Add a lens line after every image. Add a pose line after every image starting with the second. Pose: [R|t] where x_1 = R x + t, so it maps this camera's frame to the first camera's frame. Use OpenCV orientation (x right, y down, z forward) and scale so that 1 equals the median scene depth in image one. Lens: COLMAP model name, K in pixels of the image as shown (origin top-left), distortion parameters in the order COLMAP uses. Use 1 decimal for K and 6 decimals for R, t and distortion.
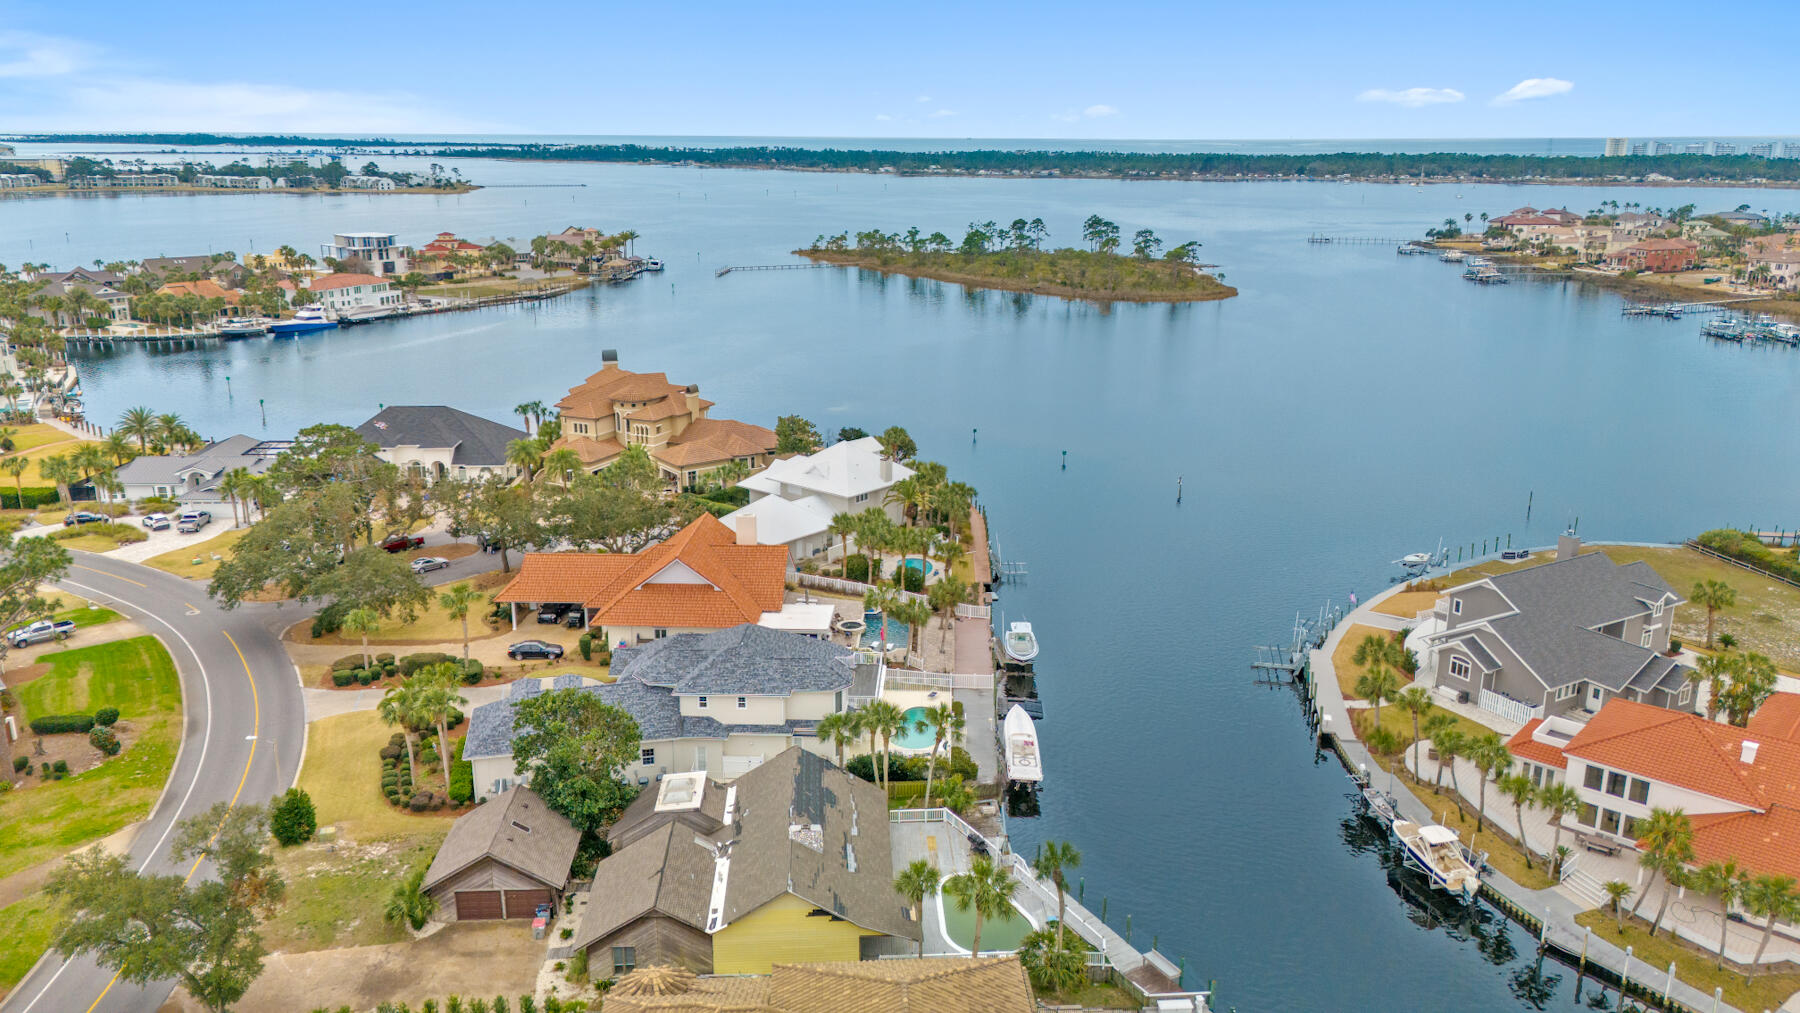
lens RADIAL K [[1304.1, 0, 918.3], [0, 1304.1, 497.6], [0, 0, 1]] dist [0.055352, -0.055282]
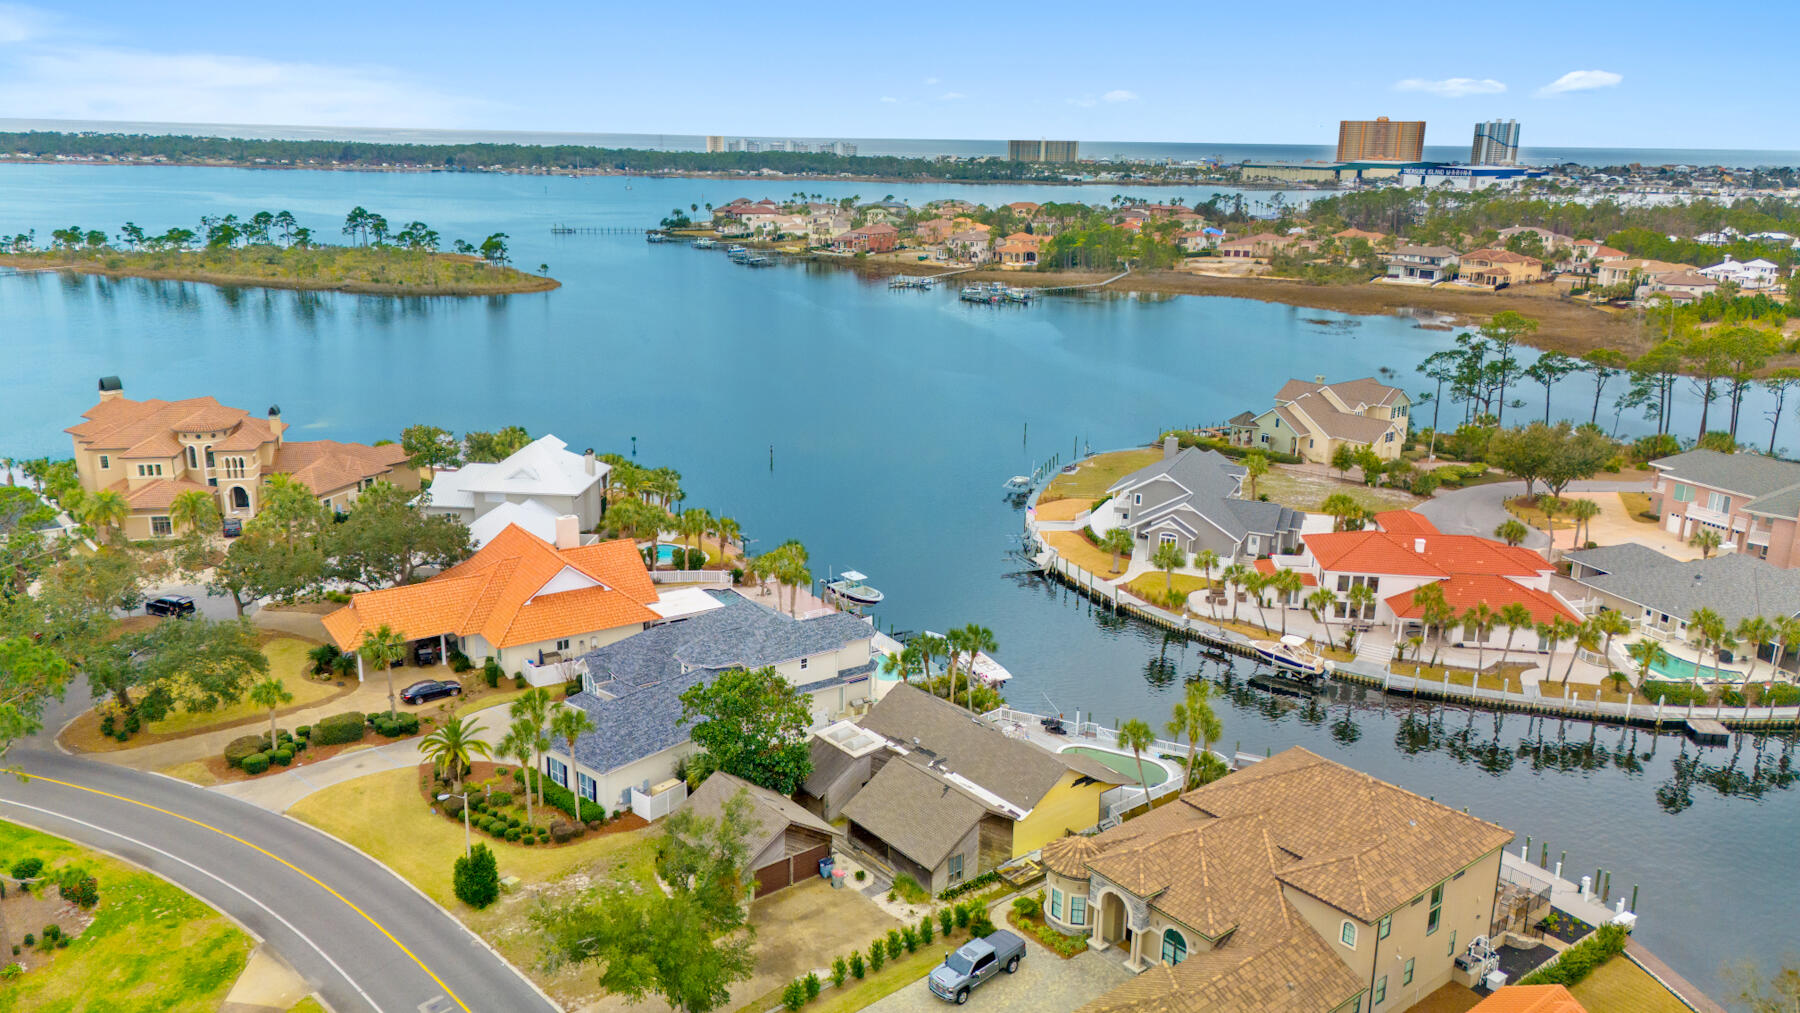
lens RADIAL K [[1304.1, 0, 905.0], [0, 1304.1, 522.3], [0, 0, 1]] dist [0.055352, -0.055282]
pose [[0.810524, -0.150716, 0.565981, -0.112828], [0.137118, 0.988299, 0.066813, -0.003269], [-0.569429, 0.023453, 0.821706, 0.011857]]
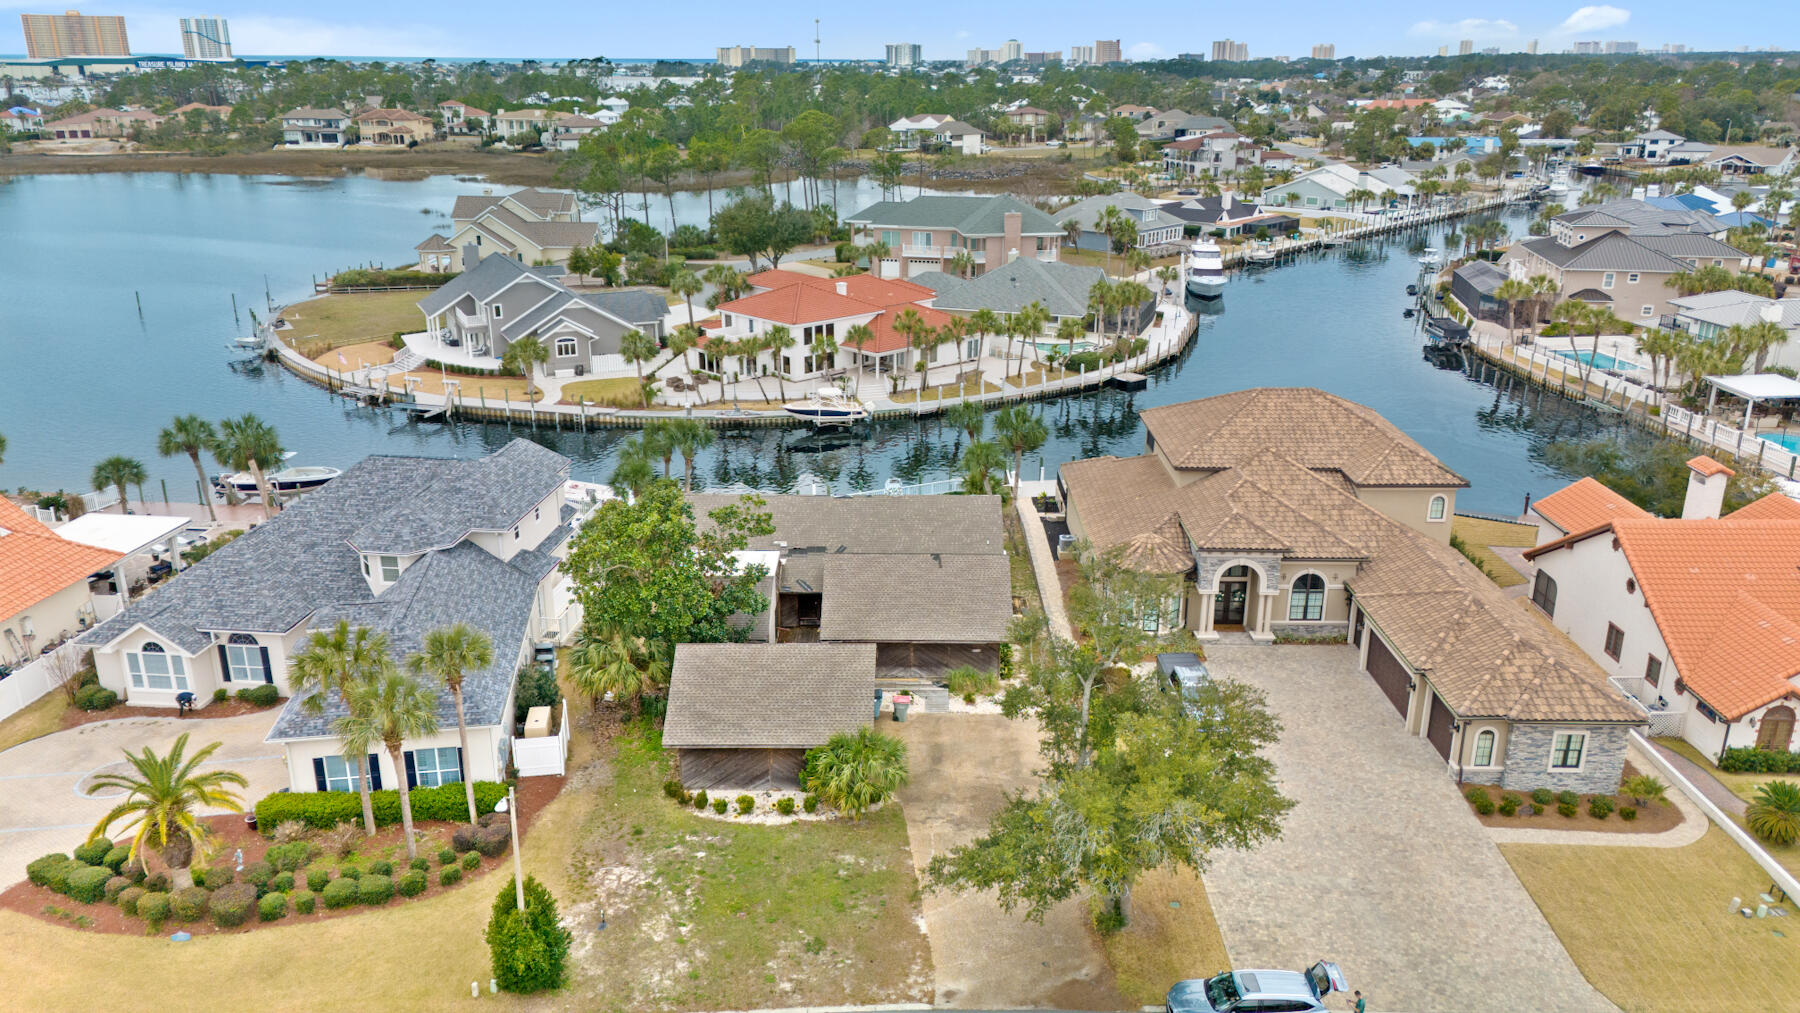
lens RADIAL K [[1304.1, 0, 891.0], [0, 1304.1, 498.9], [0, 0, 1]] dist [0.055352, -0.055282]
pose [[0.080160, -0.321583, 0.943482, -0.137002], [0.259266, 0.920676, 0.291782, -0.001707], [-0.962474, 0.221223, 0.157177, 0.120170]]
